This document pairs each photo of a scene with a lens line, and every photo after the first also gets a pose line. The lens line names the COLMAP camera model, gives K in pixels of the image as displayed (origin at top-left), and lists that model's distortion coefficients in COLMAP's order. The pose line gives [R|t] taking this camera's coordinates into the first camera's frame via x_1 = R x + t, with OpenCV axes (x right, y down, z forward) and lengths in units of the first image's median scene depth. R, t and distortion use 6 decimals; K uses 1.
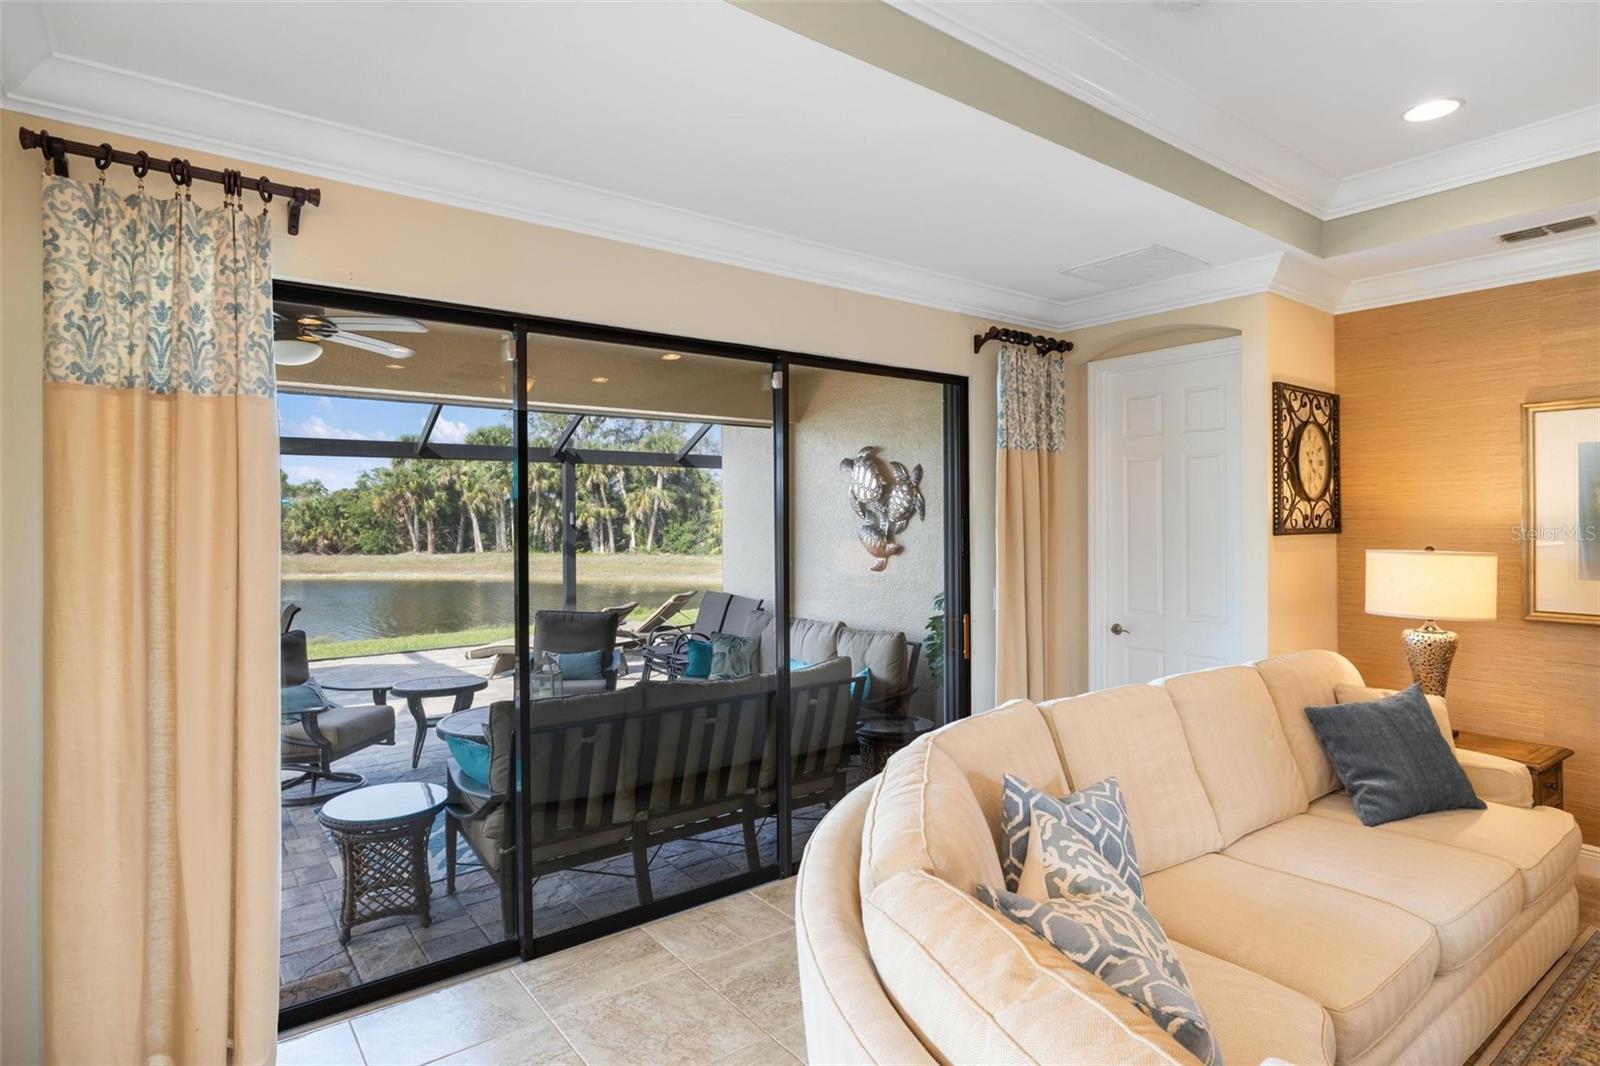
lens RADIAL K [[860.3, 0, 808.9], [0, 860.3, 525.3], [0, 0, 1]] dist [-0.000557, -0.000175]
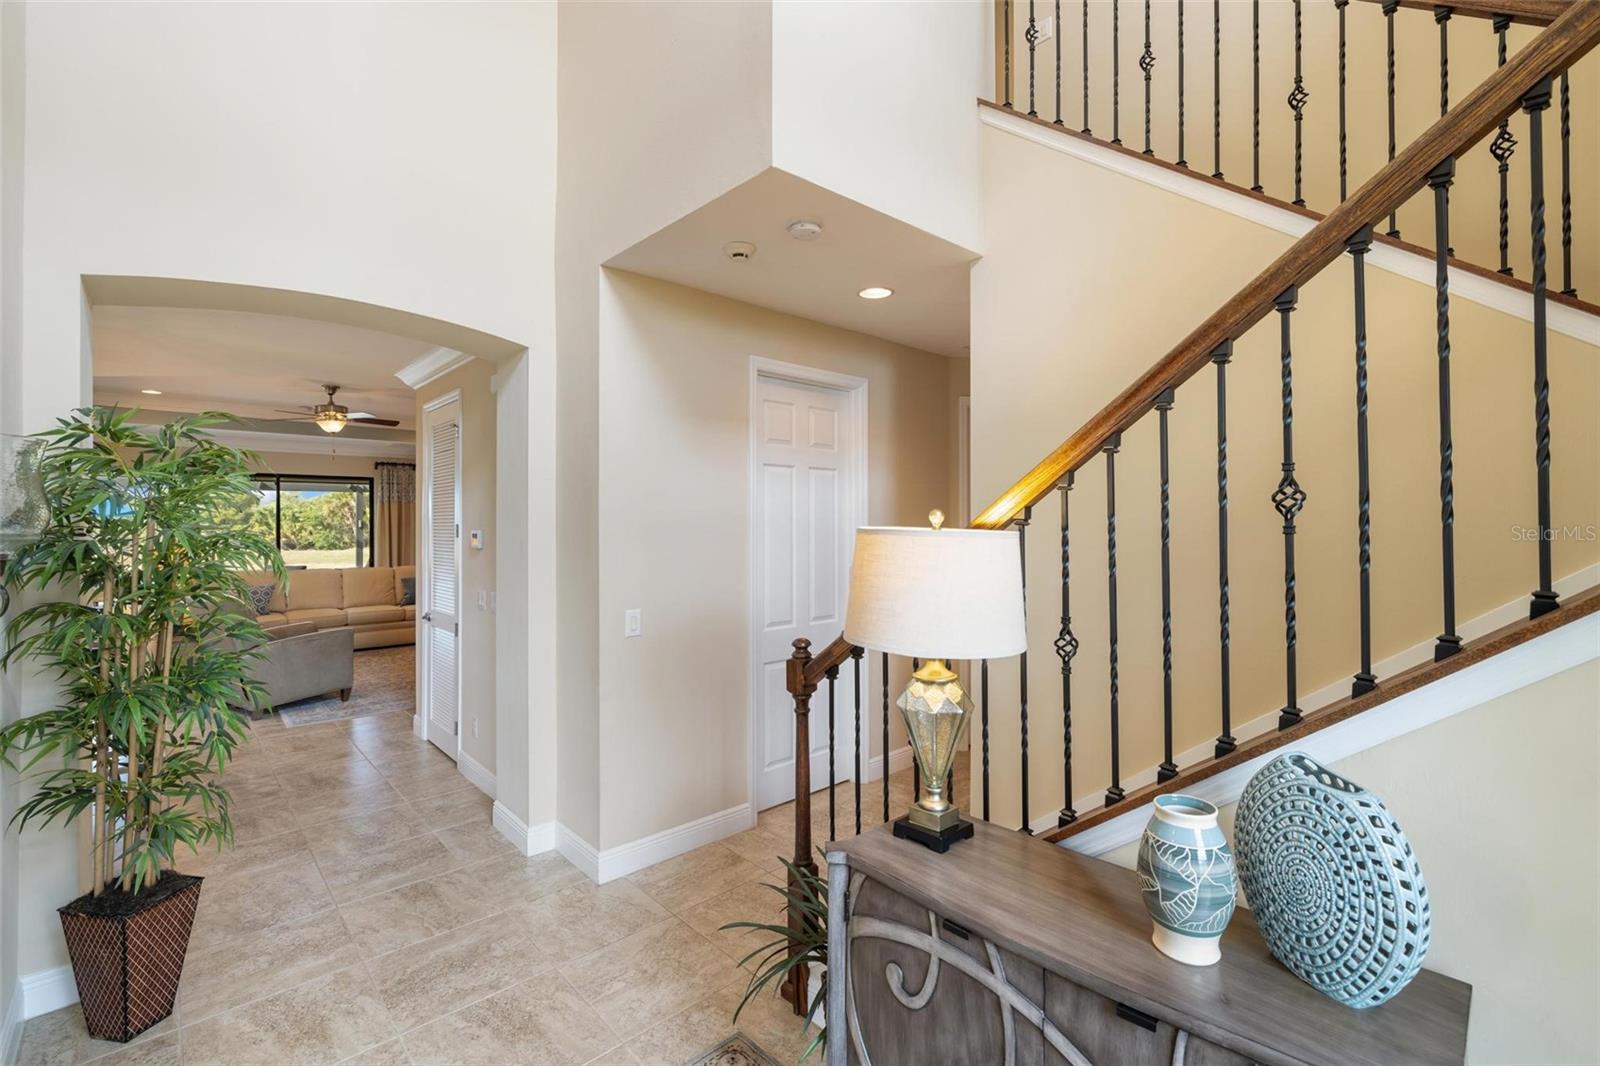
lens RADIAL K [[731.2, 0, 800.0], [0, 731.2, 533.0], [0, 0, 1]] dist [-0.001735, -0.000022]
pose [[0.997259, 0.002136, 0.073956, 0.177298], [-0.002656, 0.999972, 0.006937, -0.000620], [-0.073940, -0.007115, 0.997237, -0.192867]]
